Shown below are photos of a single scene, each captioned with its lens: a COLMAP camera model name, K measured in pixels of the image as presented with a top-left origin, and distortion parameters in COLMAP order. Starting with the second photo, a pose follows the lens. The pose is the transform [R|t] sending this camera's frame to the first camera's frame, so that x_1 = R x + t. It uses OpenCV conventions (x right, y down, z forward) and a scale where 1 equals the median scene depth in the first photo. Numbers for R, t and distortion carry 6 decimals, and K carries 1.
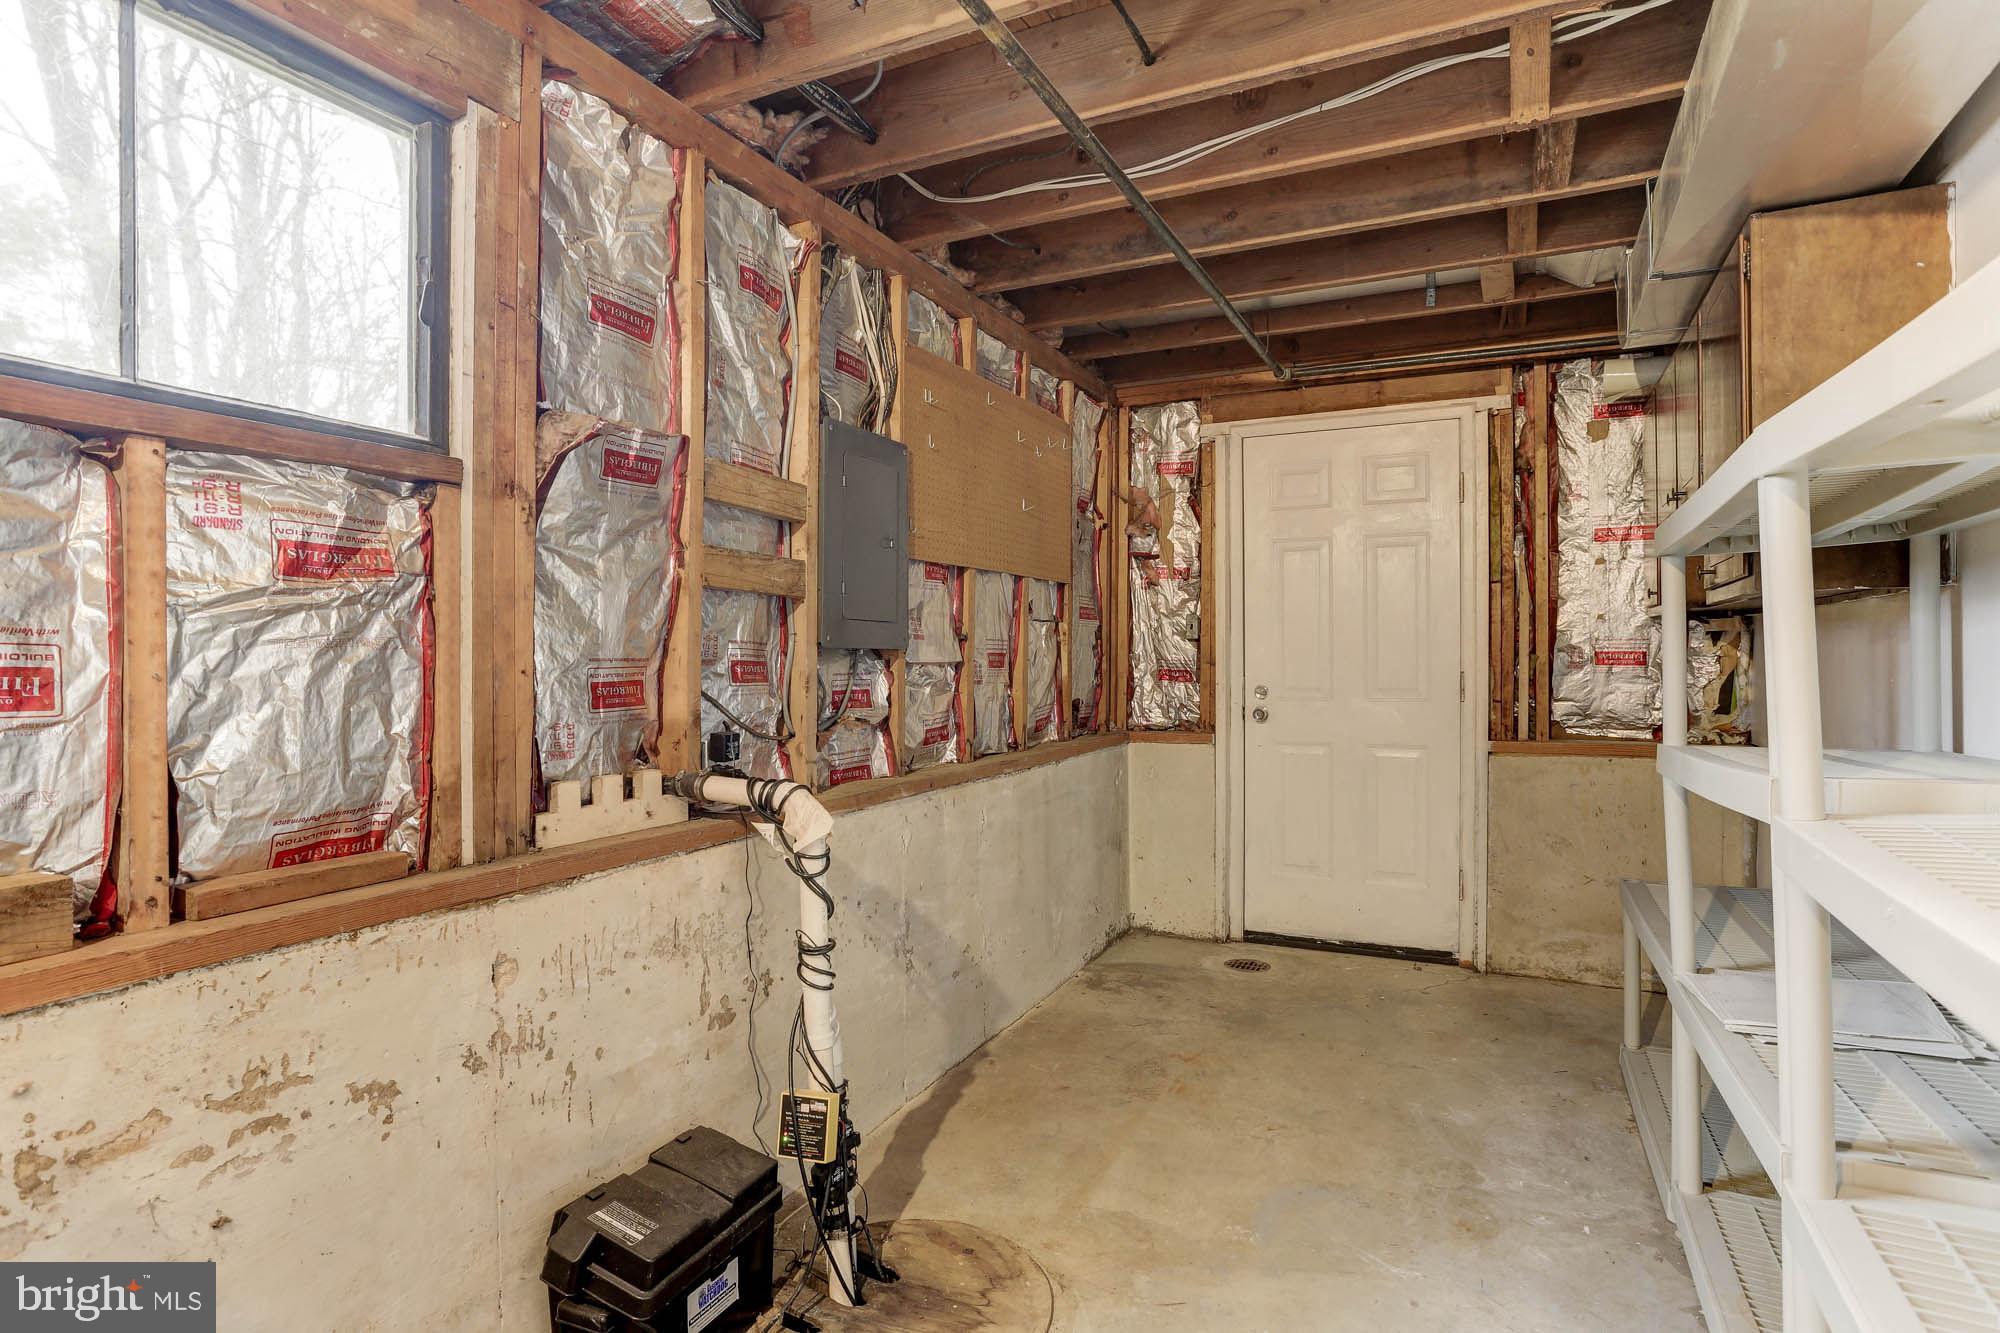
lens RADIAL K [[977.8, 0, 993.5], [0, 977.8, 637.4], [0, 0, 1]] dist [-0.046581, 0.021760]
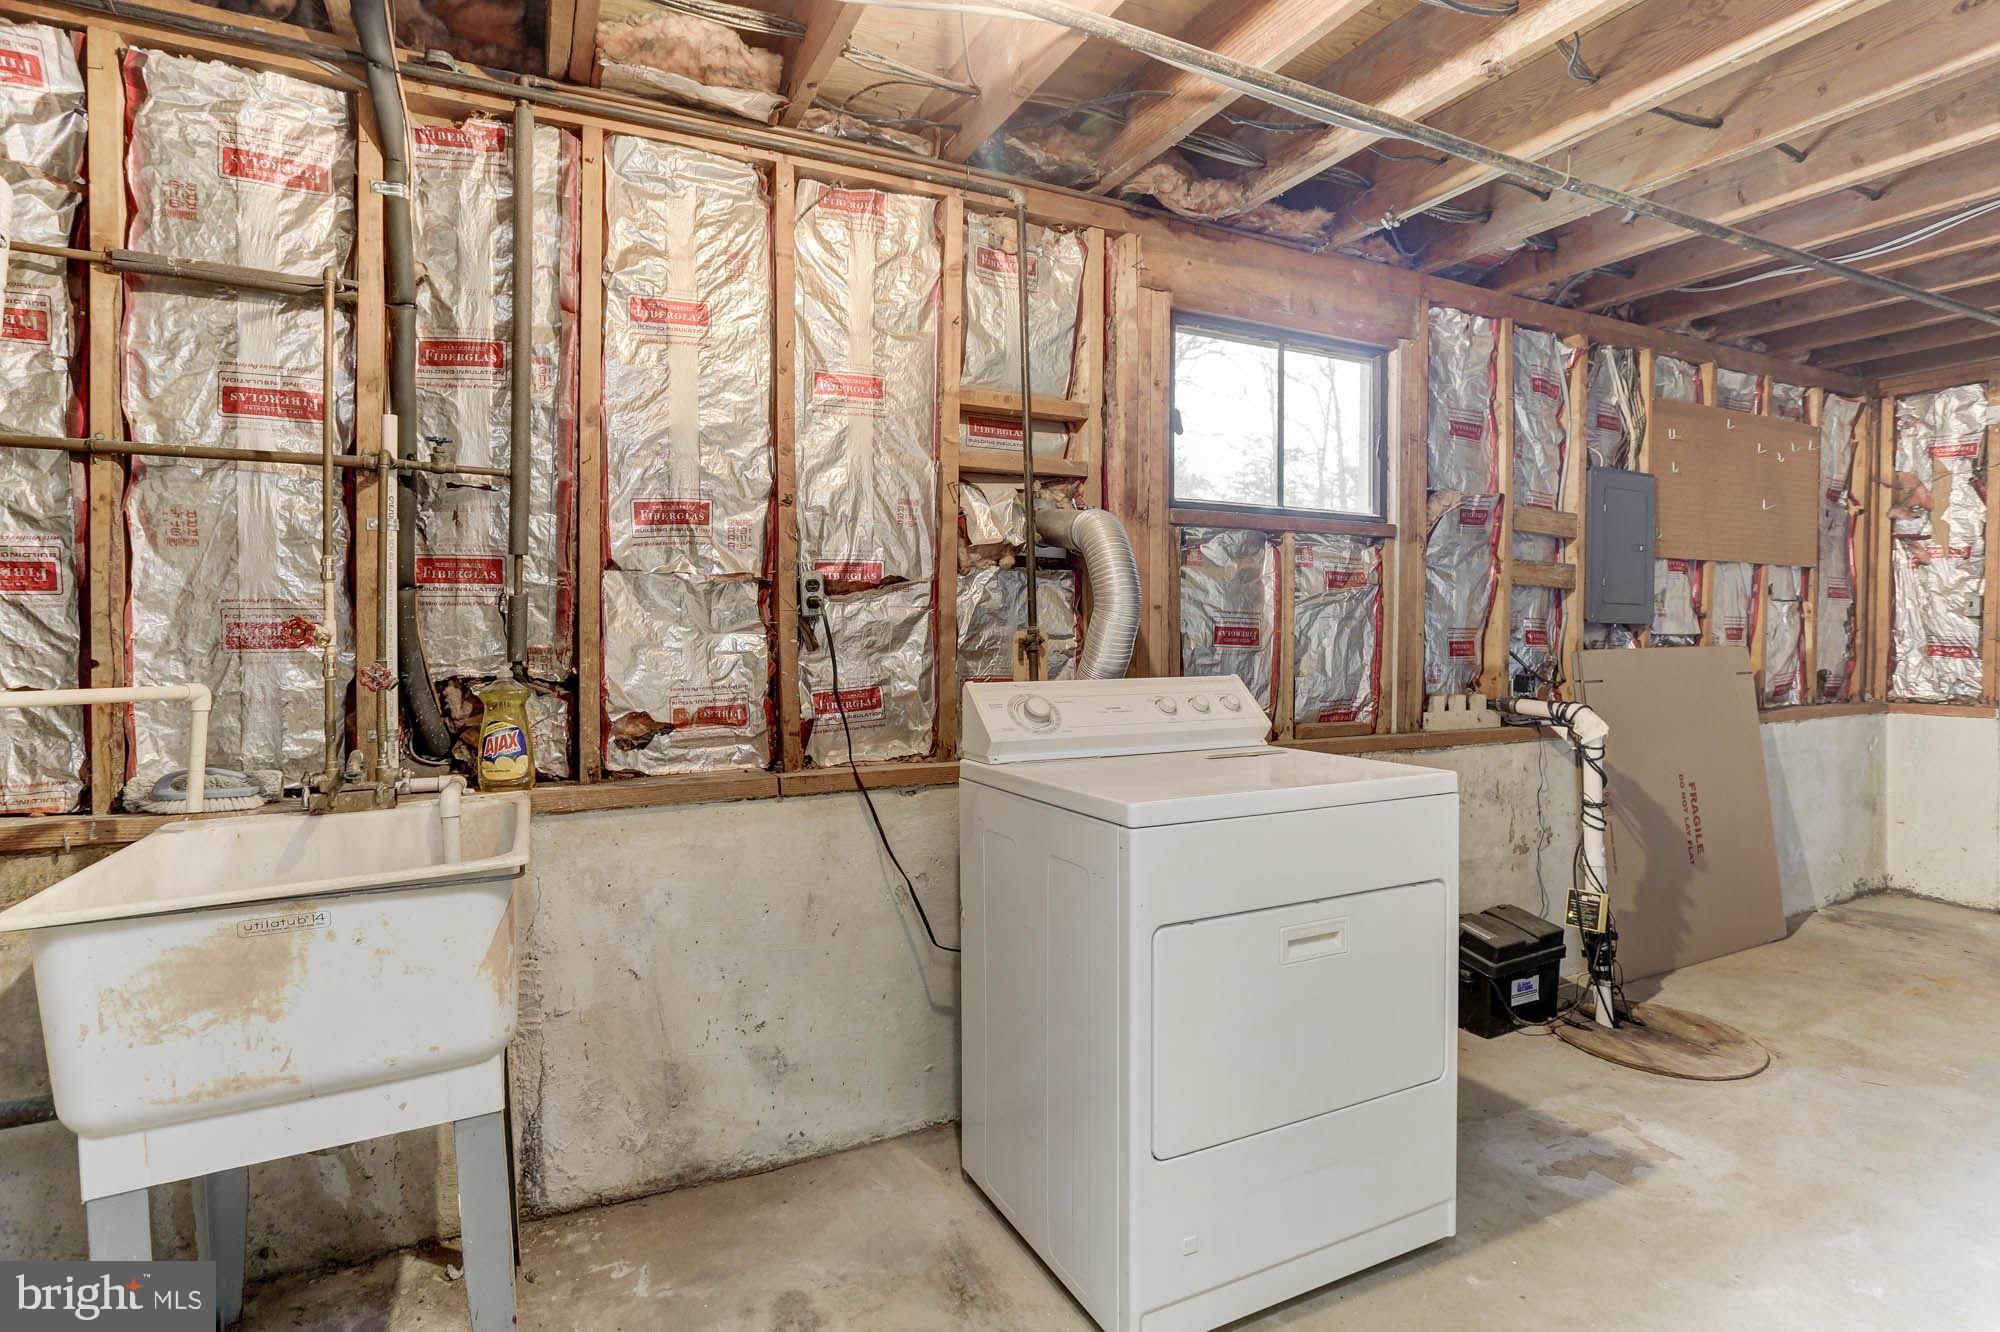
lens RADIAL K [[977.8, 0, 993.5], [0, 977.8, 636.9], [0, 0, 1]] dist [-0.046581, 0.021760]
pose [[0.789216, 0.011463, -0.614009, 0.010601], [0.002578, 0.999755, 0.021978, -0.001895], [0.614111, -0.018928, 0.788993, -0.709941]]
